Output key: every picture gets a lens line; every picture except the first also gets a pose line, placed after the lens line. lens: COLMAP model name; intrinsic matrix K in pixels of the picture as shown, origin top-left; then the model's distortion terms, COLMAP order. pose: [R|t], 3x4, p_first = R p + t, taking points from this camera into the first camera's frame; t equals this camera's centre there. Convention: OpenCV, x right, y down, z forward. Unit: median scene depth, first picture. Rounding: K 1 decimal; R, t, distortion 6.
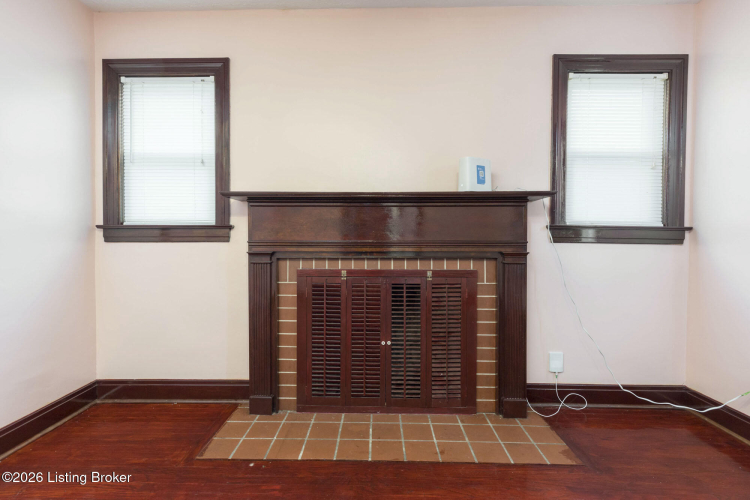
lens RADIAL K [[348.7, 0, 374.8], [0, 348.7, 244.5], [0, 0, 1]] dist [0.017325, 0.000201]
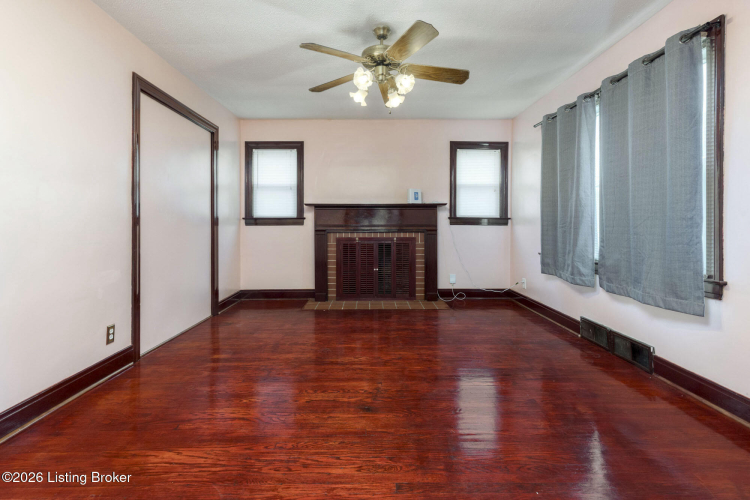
lens RADIAL K [[348.7, 0, 368.1], [0, 348.7, 224.0], [0, 0, 1]] dist [0.017325, 0.000201]
pose [[0.999978, -0.003506, 0.005636, -0.028967], [0.003615, 0.999806, -0.019356, 0.029590], [-0.005567, 0.019376, 0.999797, -1.227893]]
